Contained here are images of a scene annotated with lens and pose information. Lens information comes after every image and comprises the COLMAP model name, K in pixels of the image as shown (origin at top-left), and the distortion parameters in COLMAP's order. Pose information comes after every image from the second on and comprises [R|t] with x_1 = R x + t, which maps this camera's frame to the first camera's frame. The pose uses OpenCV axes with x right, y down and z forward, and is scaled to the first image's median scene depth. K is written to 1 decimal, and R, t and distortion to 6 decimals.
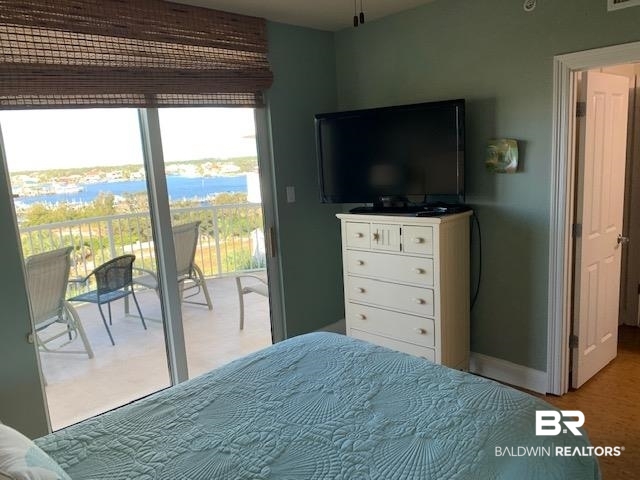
lens RADIAL K [[490.9, 0, 318.8], [0, 490.9, 244.2], [0, 0, 1]] dist [0.022028, -0.024457]
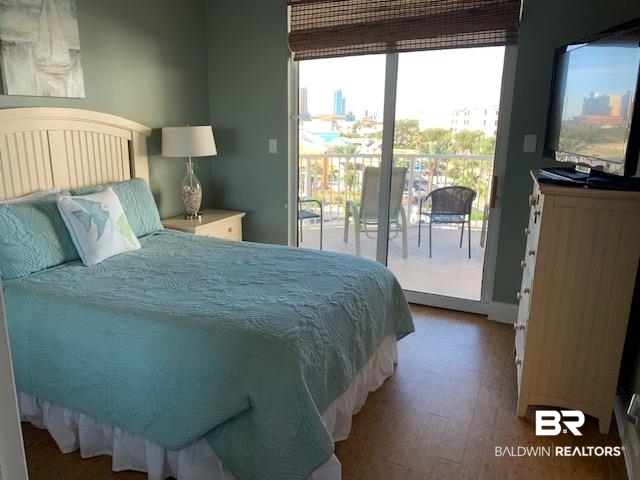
lens RADIAL K [[490.9, 0, 318.0], [0, 490.9, 236.8], [0, 0, 1]] dist [0.022028, -0.024457]
pose [[0.369996, 0.277150, -0.886731, 0.797881], [-0.201098, 0.955729, 0.214806, -0.068802], [0.907008, 0.098843, 0.409350, 0.383872]]
